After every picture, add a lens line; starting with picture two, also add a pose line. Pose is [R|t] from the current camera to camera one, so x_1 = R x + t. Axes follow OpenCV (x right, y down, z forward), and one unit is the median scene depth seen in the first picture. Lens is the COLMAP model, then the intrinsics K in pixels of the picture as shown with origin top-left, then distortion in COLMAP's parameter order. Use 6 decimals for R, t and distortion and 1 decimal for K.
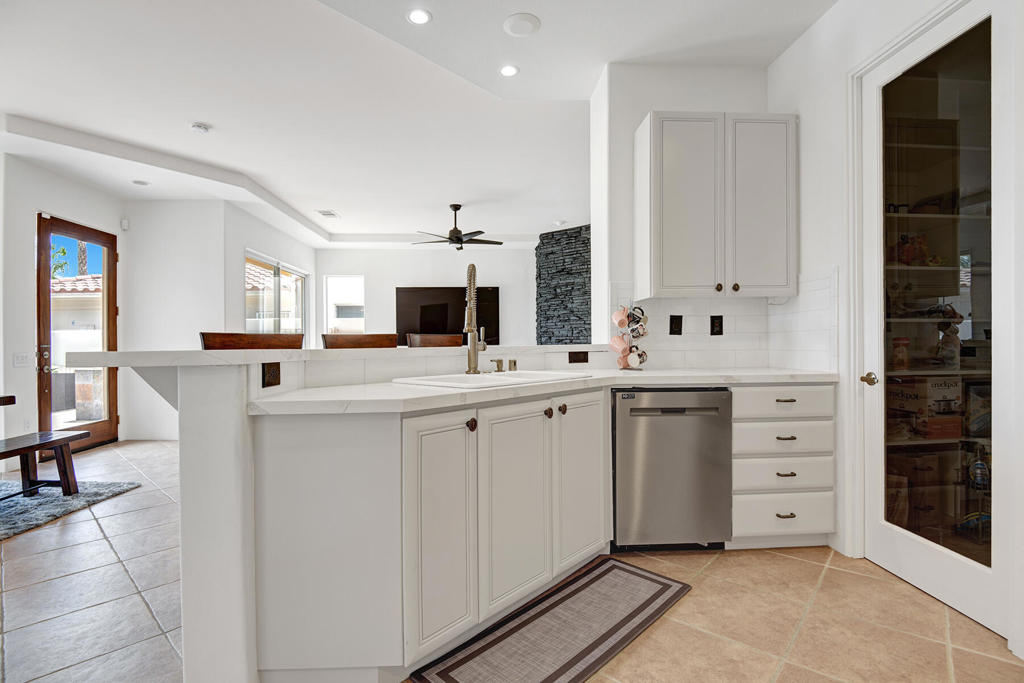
lens RADIAL K [[486.9, 0, 520.9], [0, 486.9, 342.3], [0, 0, 1]] dist [-0.031637, -0.003440]
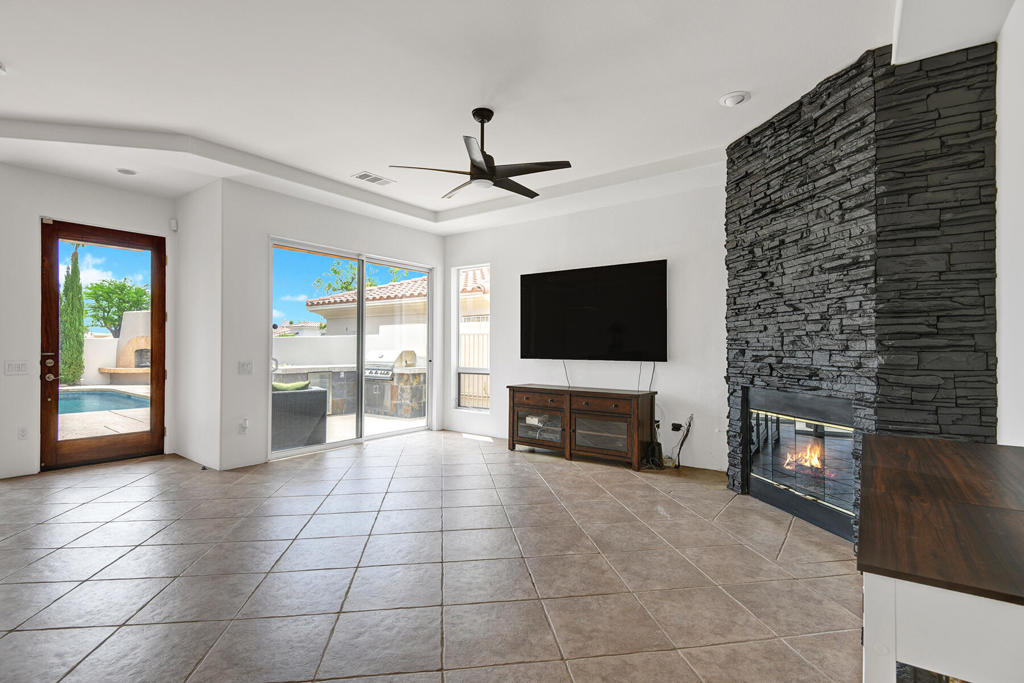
lens RADIAL K [[486.9, 0, 507.9], [0, 486.9, 339.8], [0, 0, 1]] dist [-0.031637, -0.003440]
pose [[0.758104, 0.003405, -0.652125, 0.326375], [-0.013100, 0.999864, -0.010009, -0.021580], [0.652002, 0.016131, 0.758045, 0.804432]]
